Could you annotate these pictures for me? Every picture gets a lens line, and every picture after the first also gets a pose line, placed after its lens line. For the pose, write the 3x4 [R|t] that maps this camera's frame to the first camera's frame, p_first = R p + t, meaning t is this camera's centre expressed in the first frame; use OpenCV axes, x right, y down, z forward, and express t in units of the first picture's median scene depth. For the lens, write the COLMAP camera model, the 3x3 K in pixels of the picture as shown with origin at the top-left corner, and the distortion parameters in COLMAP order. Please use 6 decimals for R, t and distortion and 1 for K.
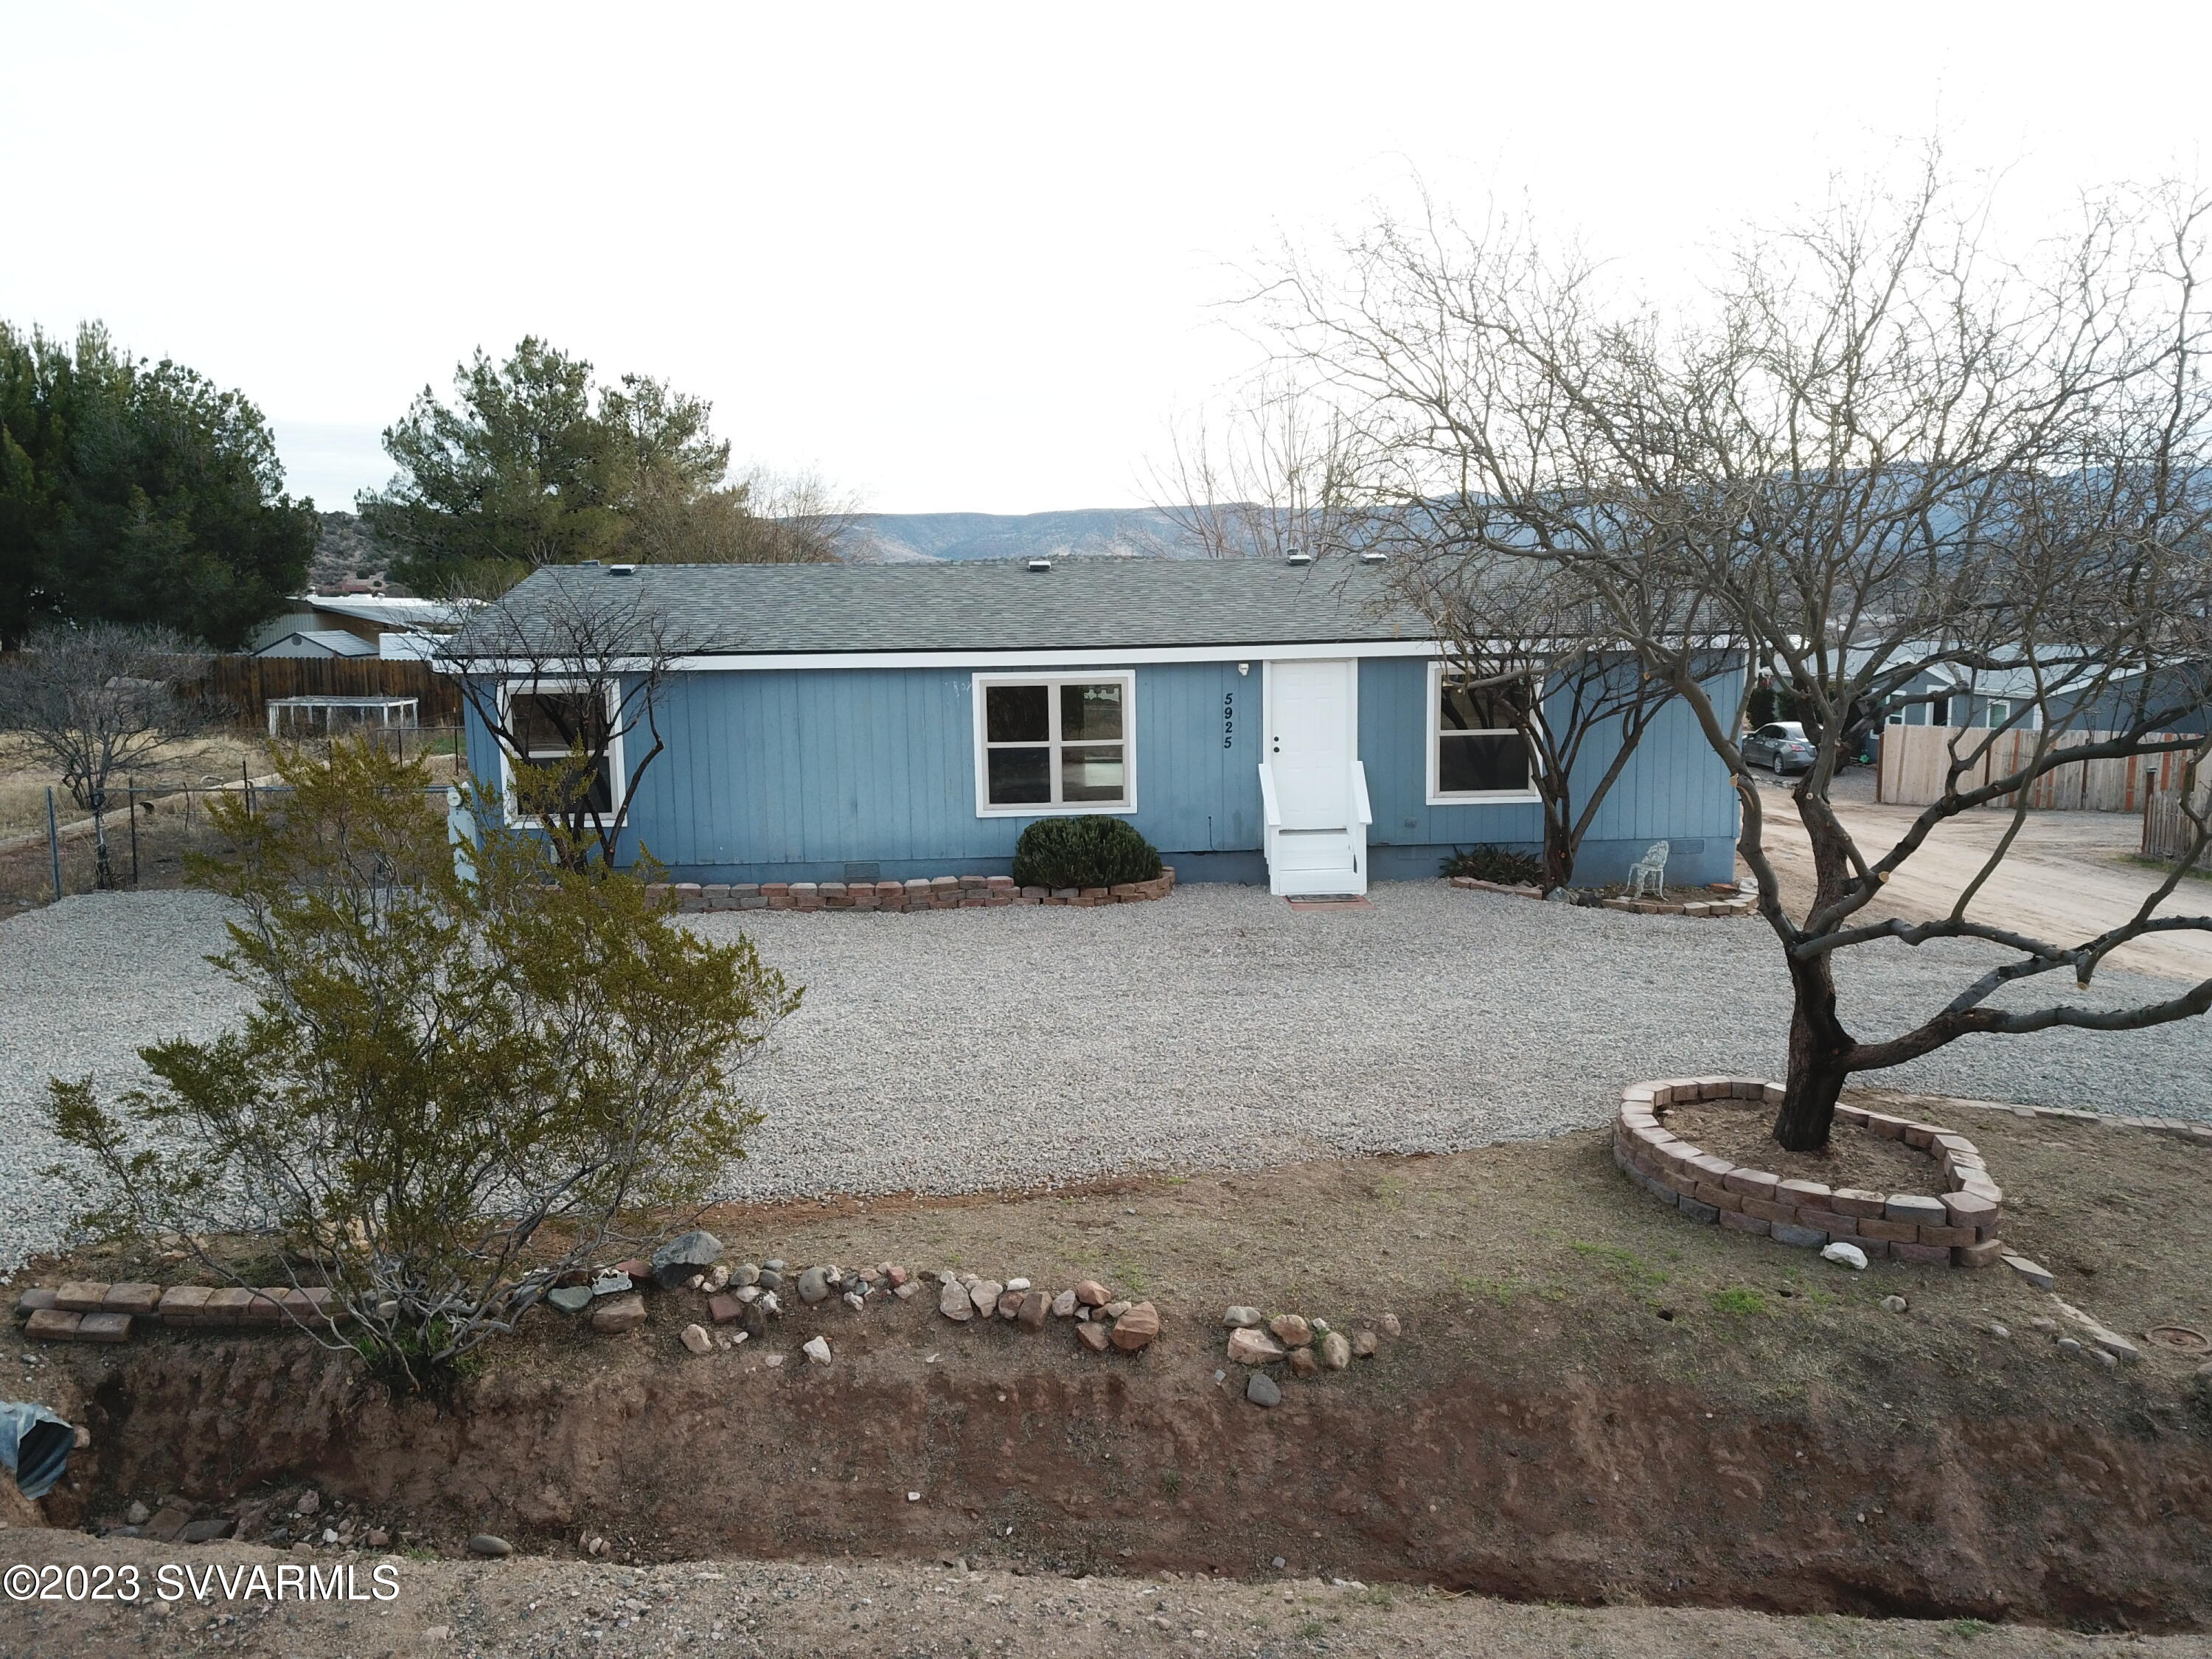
lens RADIAL K [[1688.8, 0, 1122.6], [0, 1688.8, 834.1], [0, 0, 1]] dist [0.009070, 0.004298]
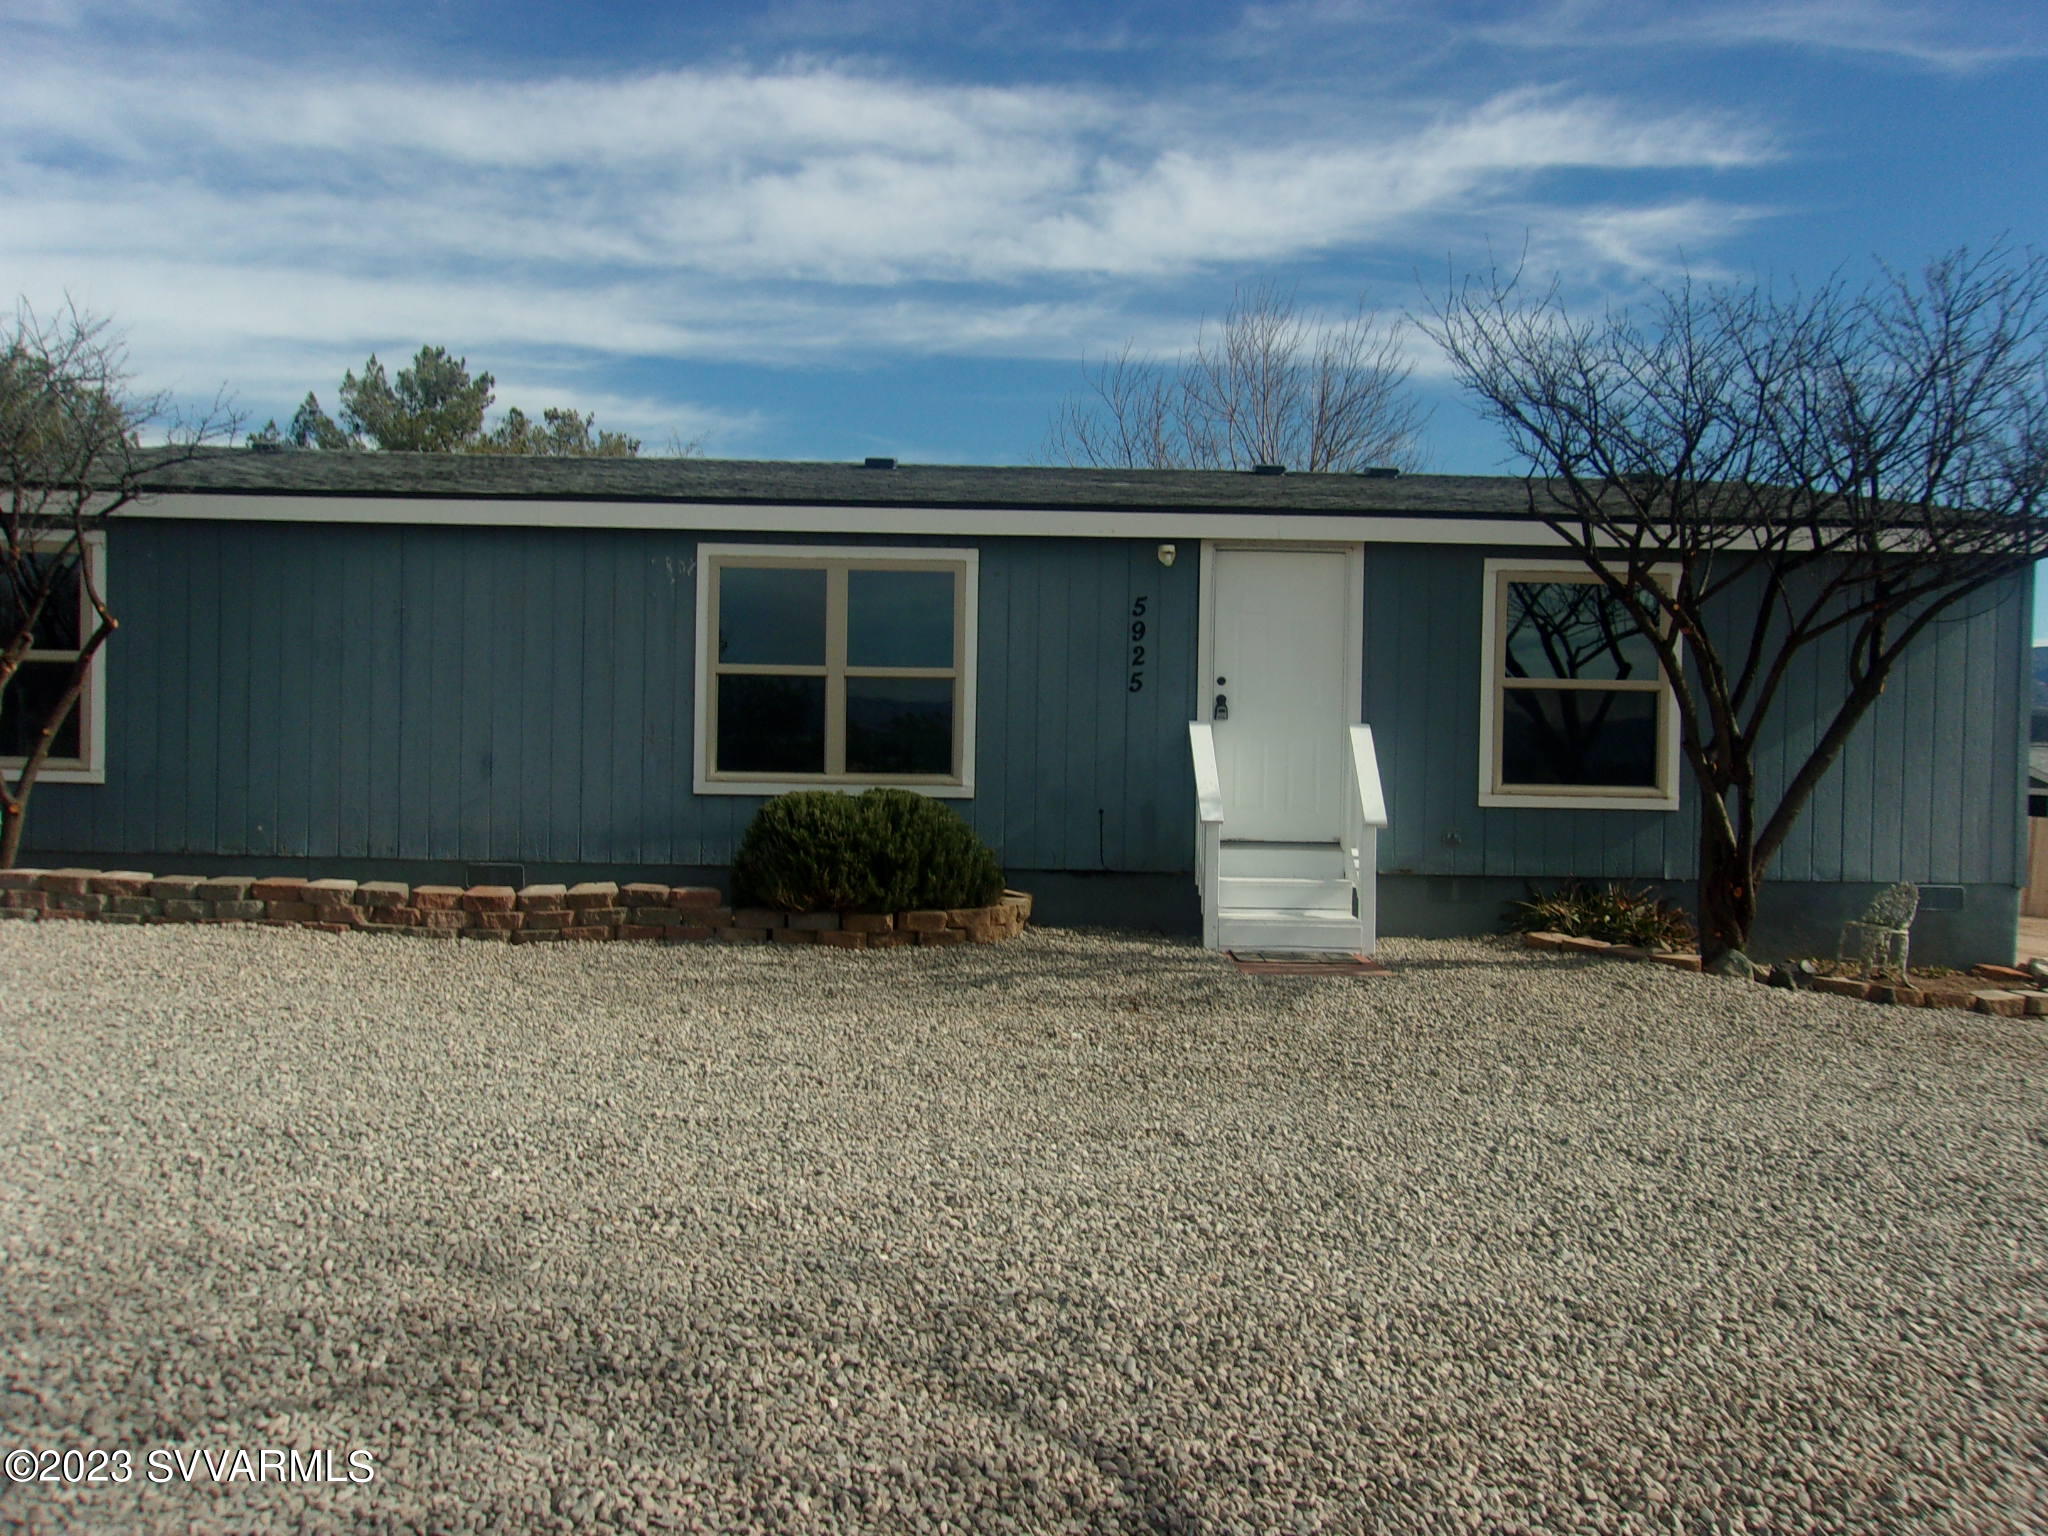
lens RADIAL K [[1635.6, 0, 1028.2], [0, 1635.6, 763.3], [0, 0, 1]] dist [-0.039023, 0.001680]
pose [[0.998253, 0.037276, -0.045846, 0.110263], [-0.042348, 0.992444, -0.115162, 0.083140], [0.041207, 0.116902, 0.992288, 0.945954]]
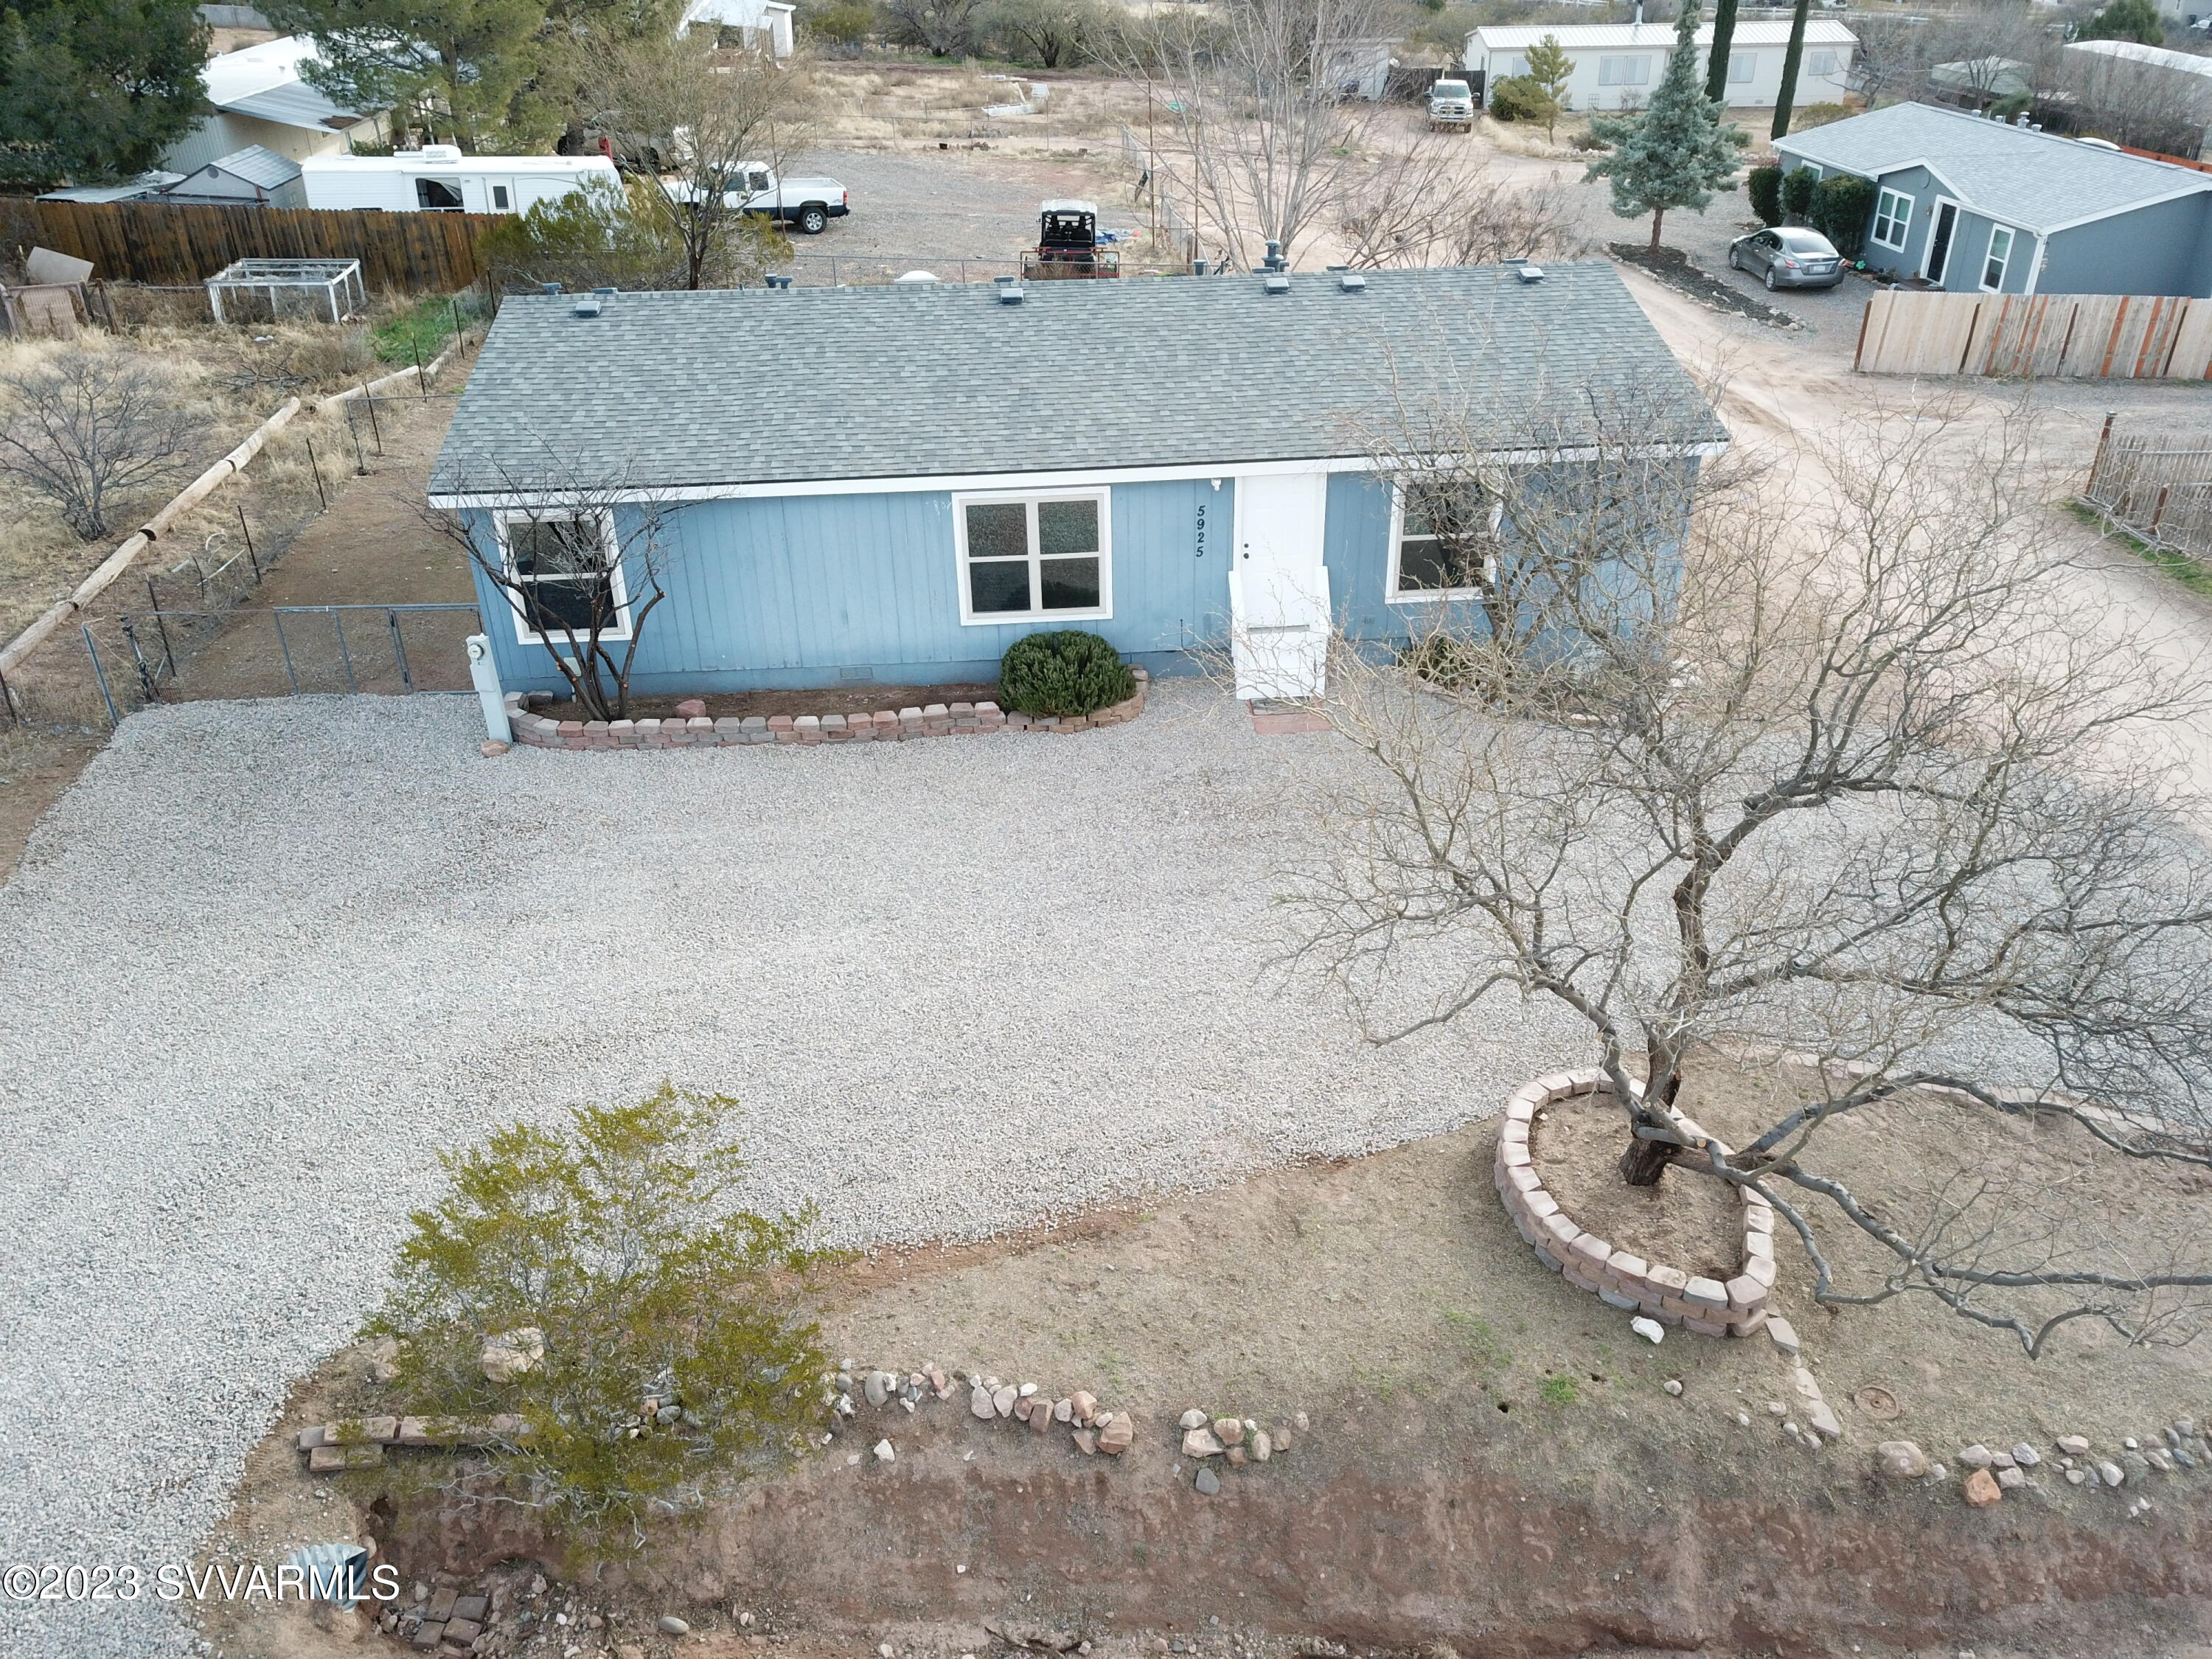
lens RADIAL K [[1688.7, 0, 1121.6], [0, 1688.7, 837.1], [0, 0, 1]] dist [0.008351, 0.001758]
pose [[0.999873, -0.006360, 0.014610, -0.003954], [0.000352, 0.925488, 0.378776, -0.608768], [-0.015931, -0.378723, 0.925373, -0.077195]]
